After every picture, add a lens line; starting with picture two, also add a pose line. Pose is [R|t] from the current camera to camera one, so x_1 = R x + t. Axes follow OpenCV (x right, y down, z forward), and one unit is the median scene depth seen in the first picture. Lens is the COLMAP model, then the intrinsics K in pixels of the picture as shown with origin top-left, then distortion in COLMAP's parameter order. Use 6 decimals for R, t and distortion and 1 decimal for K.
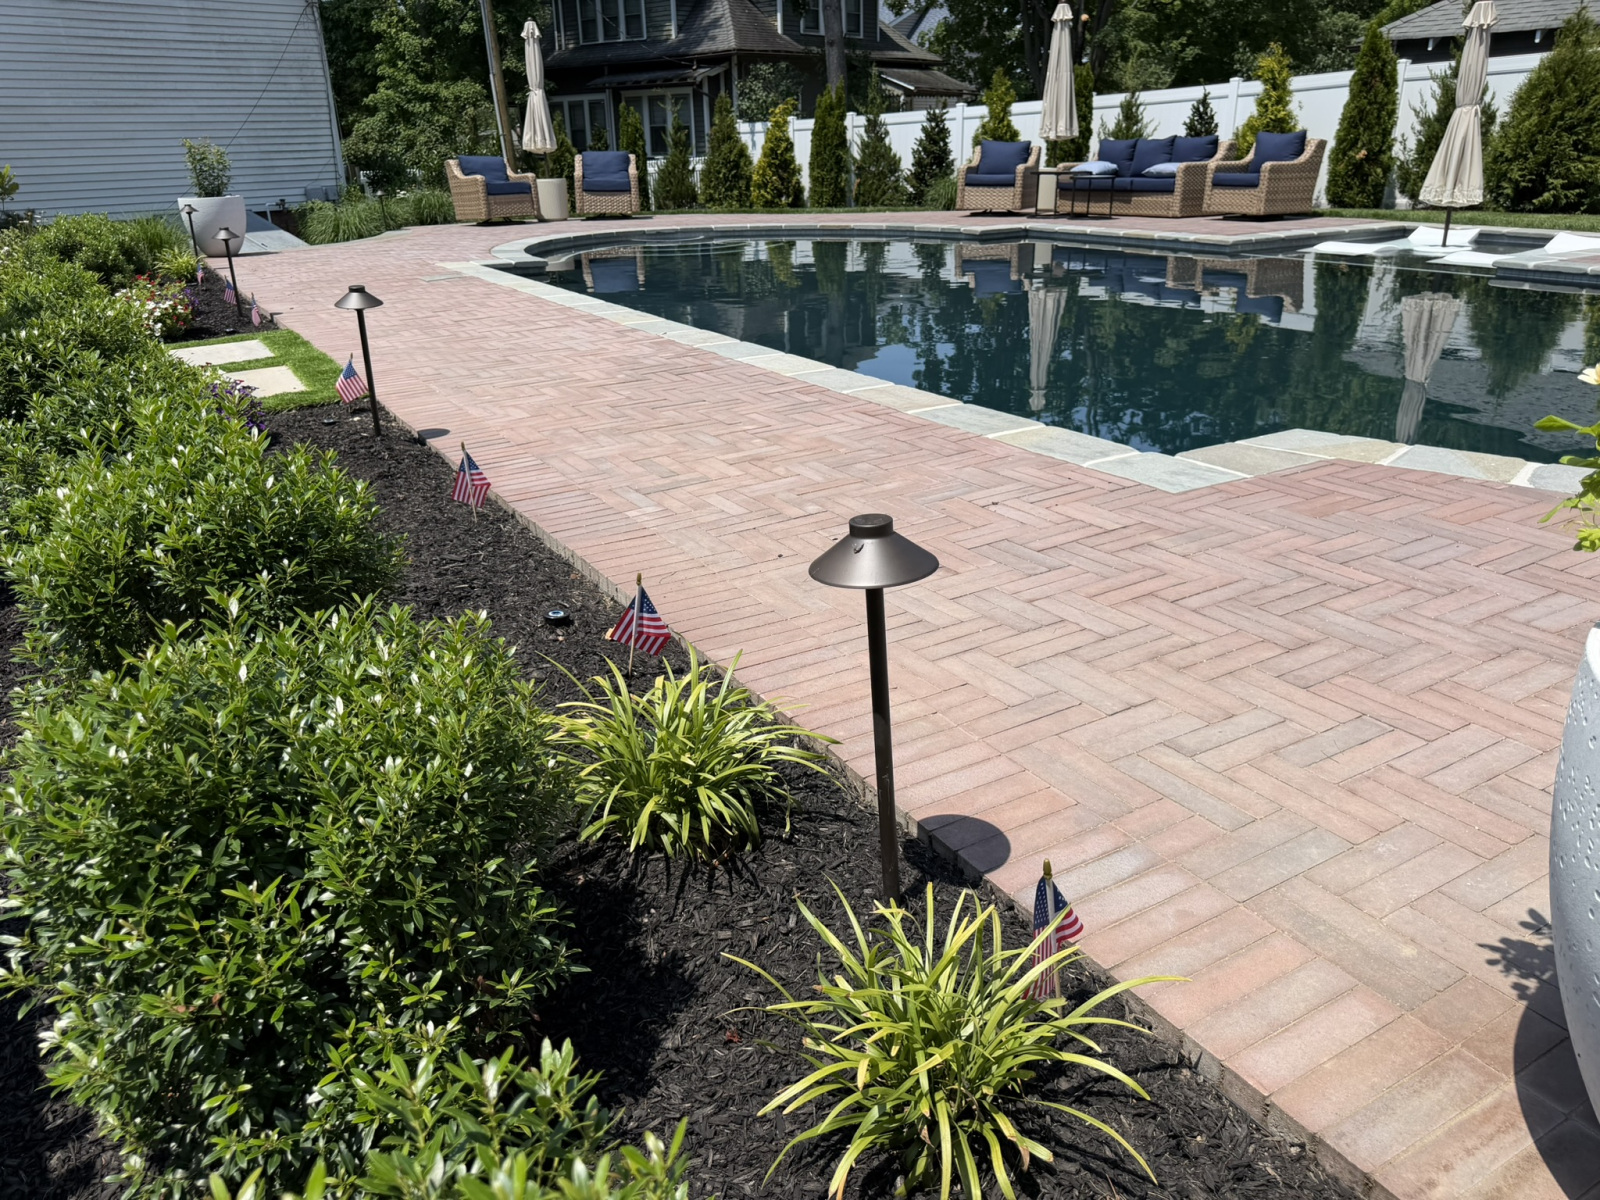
lens RADIAL K [[1144.1, 0, 793.1], [0, 1144.1, 603.4], [0, 0, 1]] dist [0.004231, -0.009711]
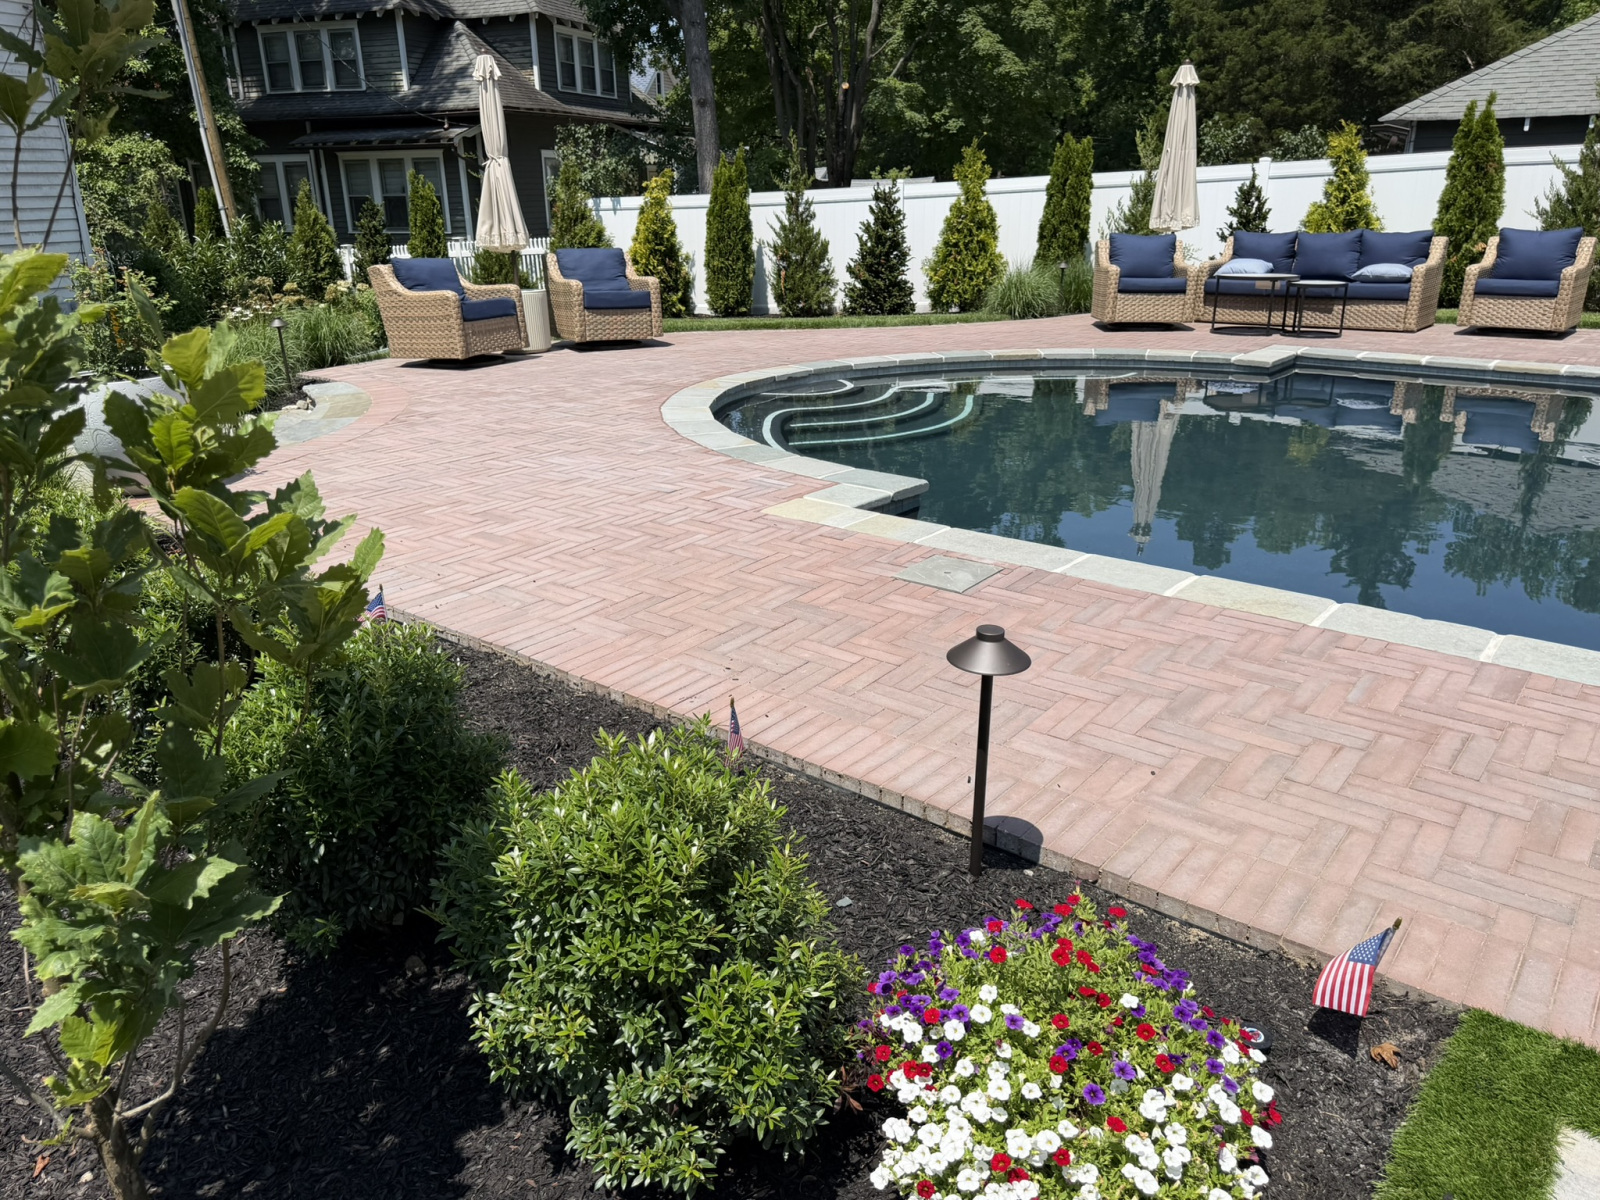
lens RADIAL K [[1144.1, 0, 793.1], [0, 1144.1, 603.4], [0, 0, 1]] dist [0.004231, -0.009711]
pose [[0.939802, -0.108283, 0.324108, -0.311592], [0.123387, 0.992009, -0.026355, -0.160095], [-0.318664, 0.064759, 0.945653, 0.347616]]
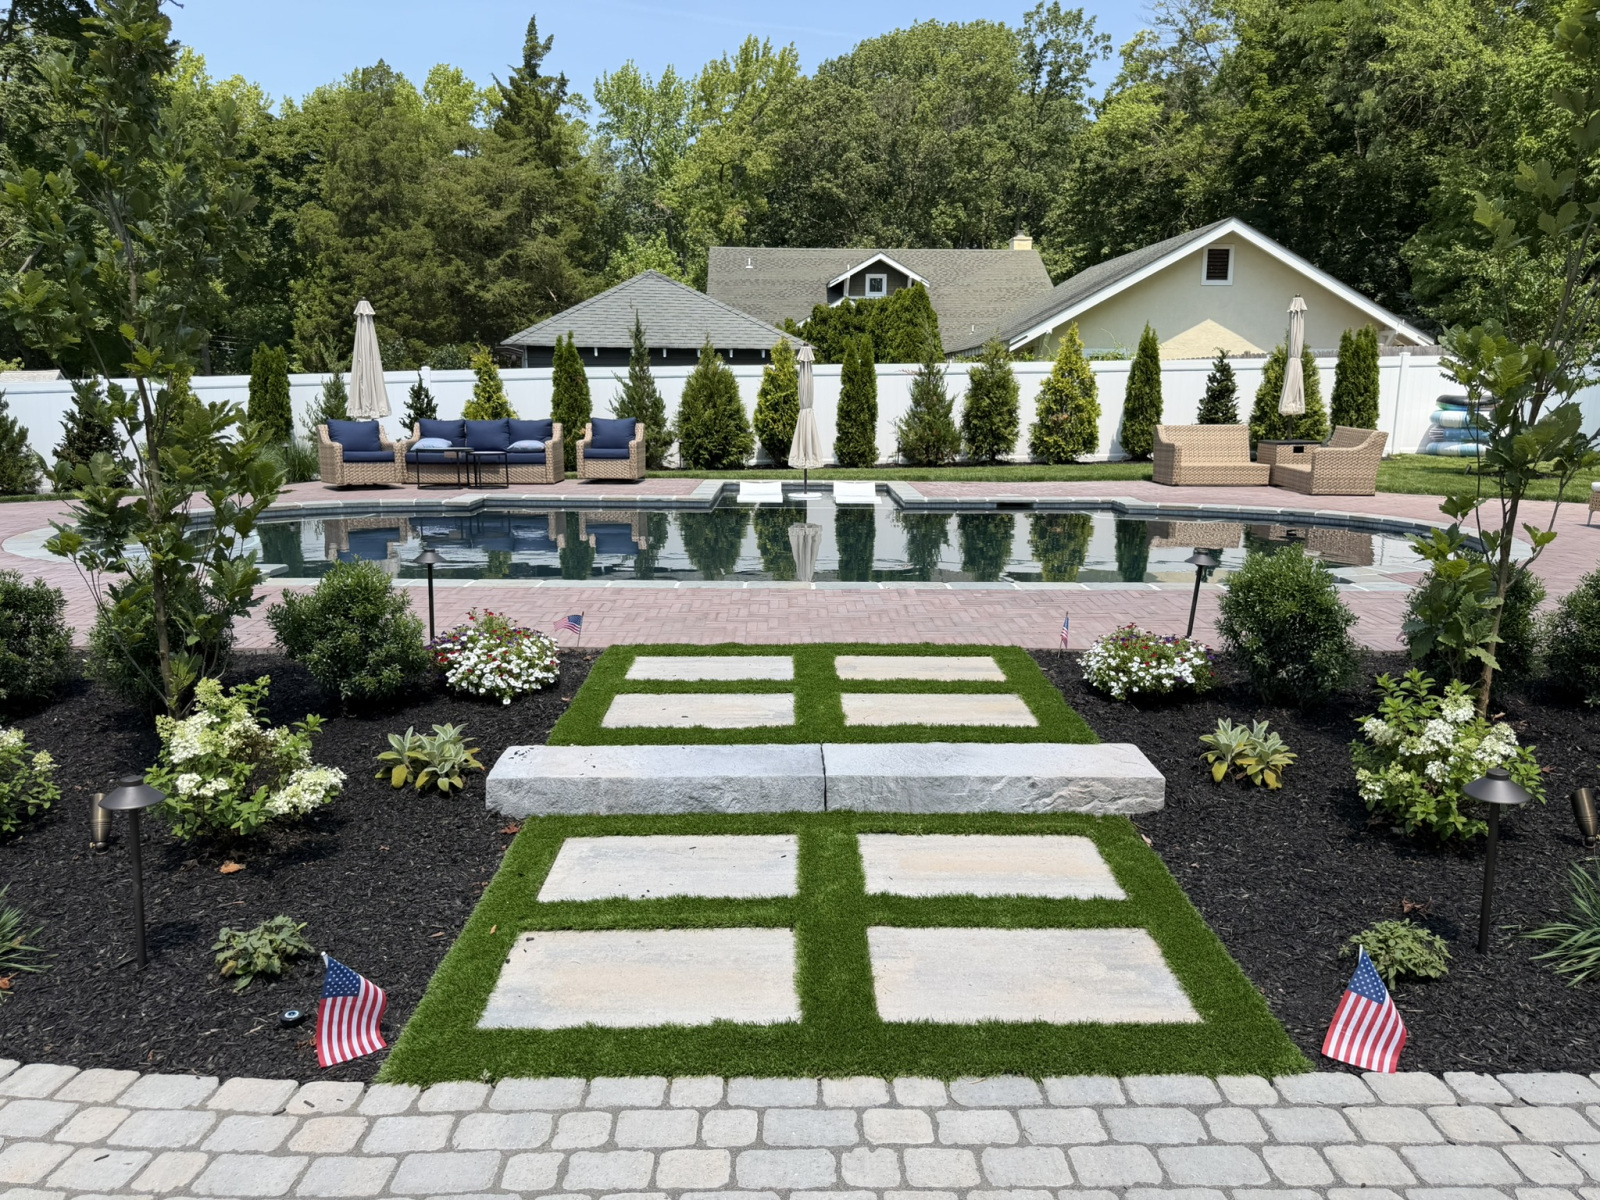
lens RADIAL K [[1133.4, 0, 800.2], [0, 1133.4, 595.3], [0, 0, 1]] dist [0.153800, -0.328710]
pose [[0.497403, -0.131422, 0.857507, -0.516767], [0.312174, 0.949359, -0.035579, -0.088940], [-0.809406, 0.285388, 0.513241, 0.179520]]
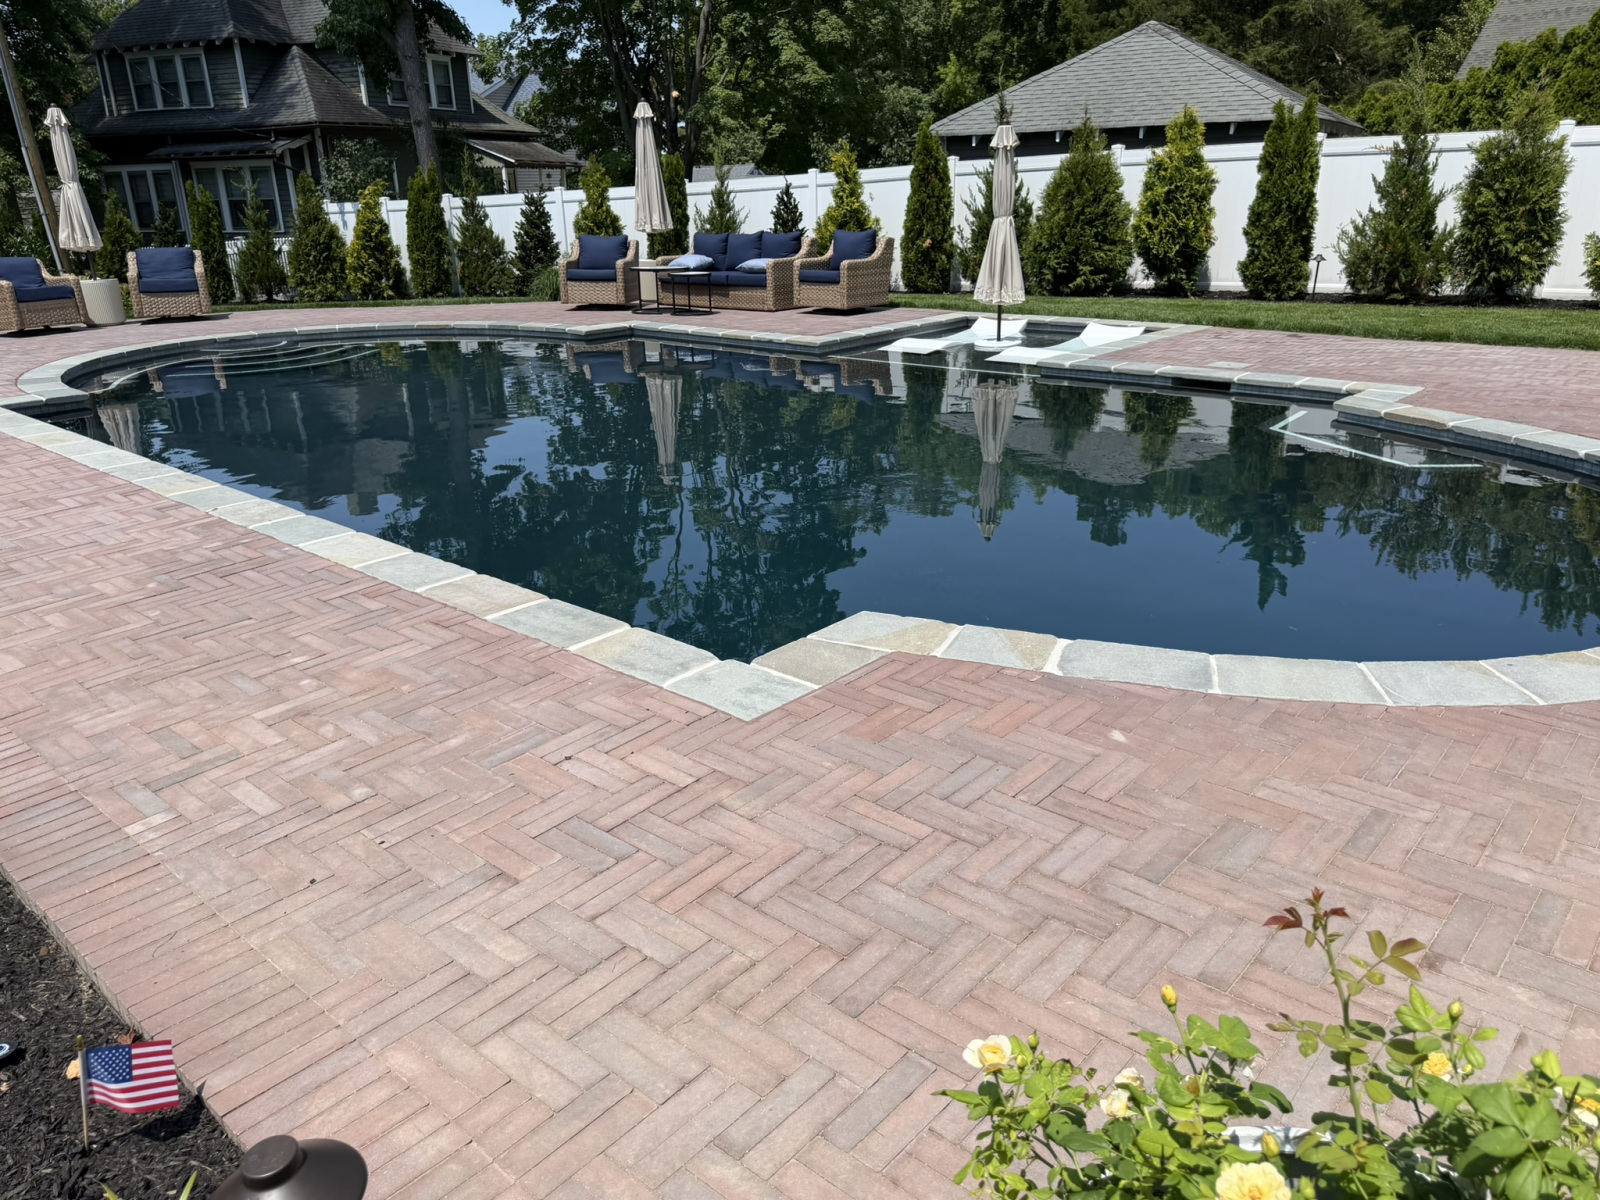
lens RADIAL K [[1131.2, 0, 792.5], [0, 1131.2, 597.0], [0, 0, 1]] dist [0.066353, -0.095434]
pose [[0.952030, -0.104233, 0.287707, 0.022311], [0.117145, 0.992720, -0.027986, -0.038222], [-0.282695, 0.060347, 0.957310, 0.008638]]
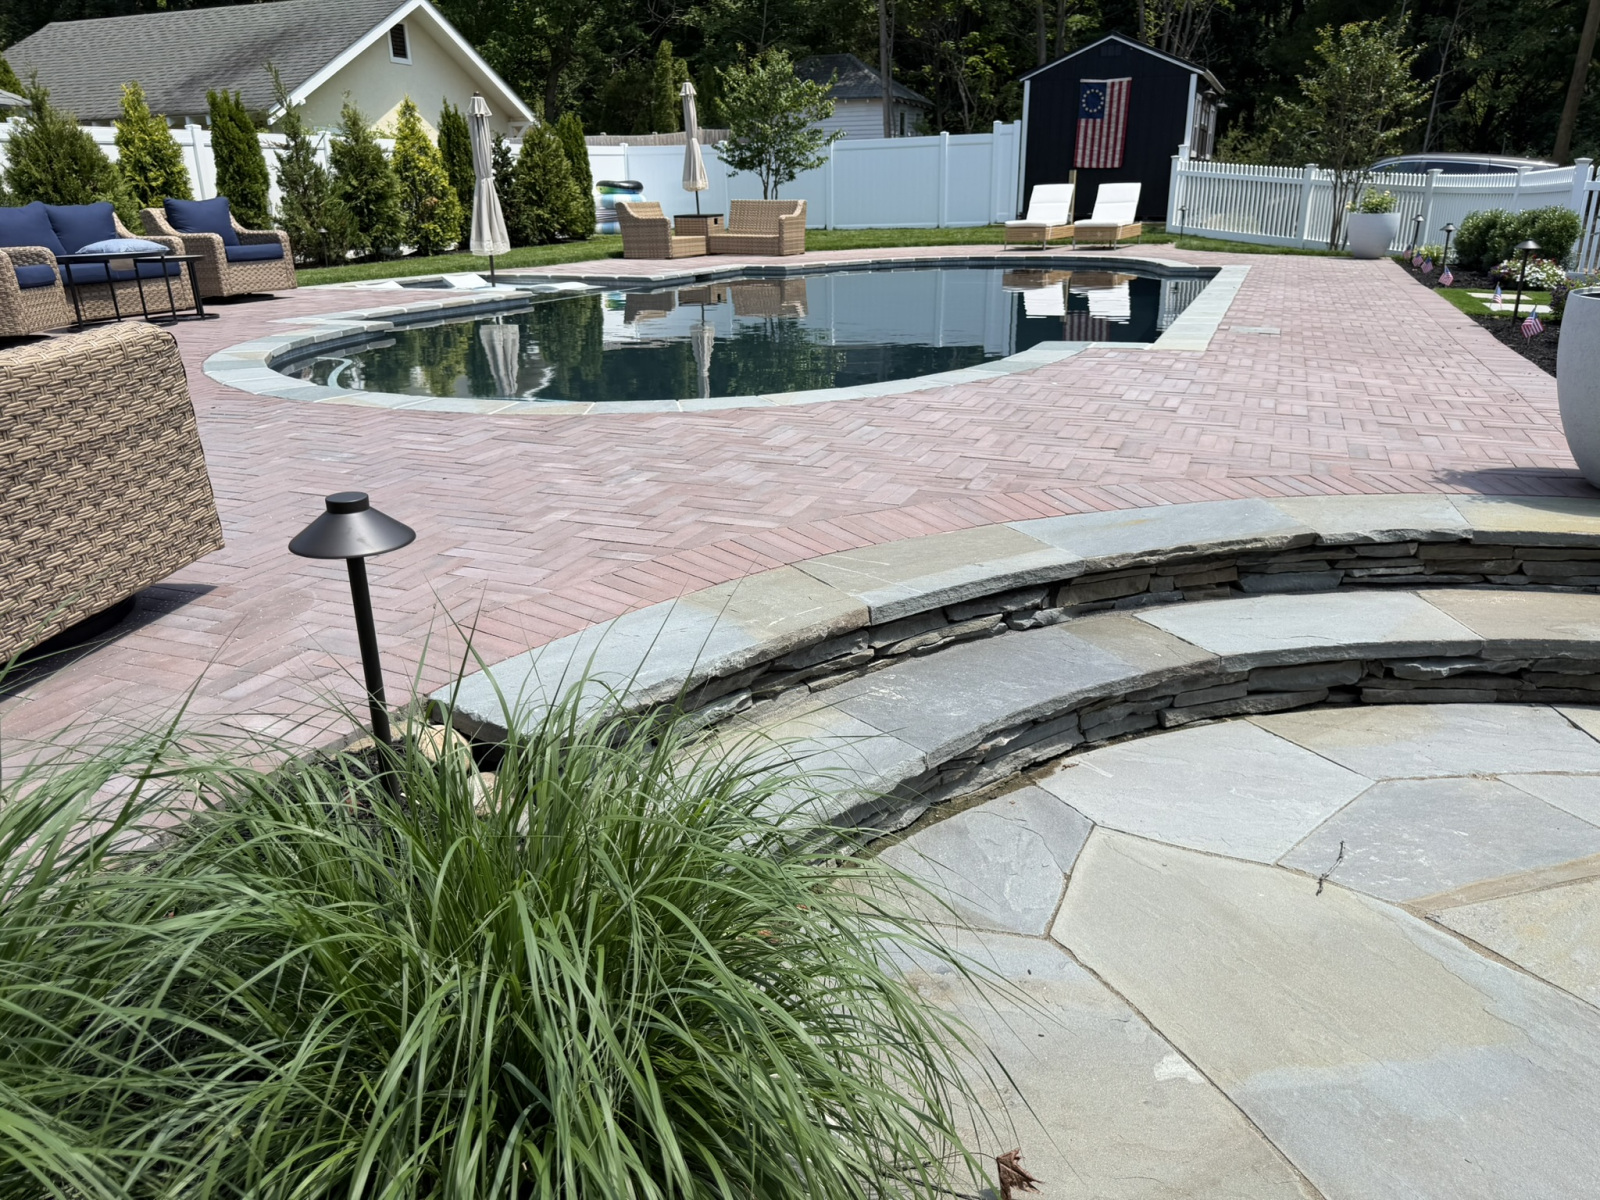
lens RADIAL K [[1141.1, 0, 800.6], [0, 1141.1, 599.2], [0, 0, 1]] dist [0.049023, -0.055903]
pose [[-0.609233, -0.231130, 0.758561, -0.462791], [0.324988, 0.799786, 0.504703, -0.385772], [-0.723338, 0.554004, -0.412142, 1.000159]]
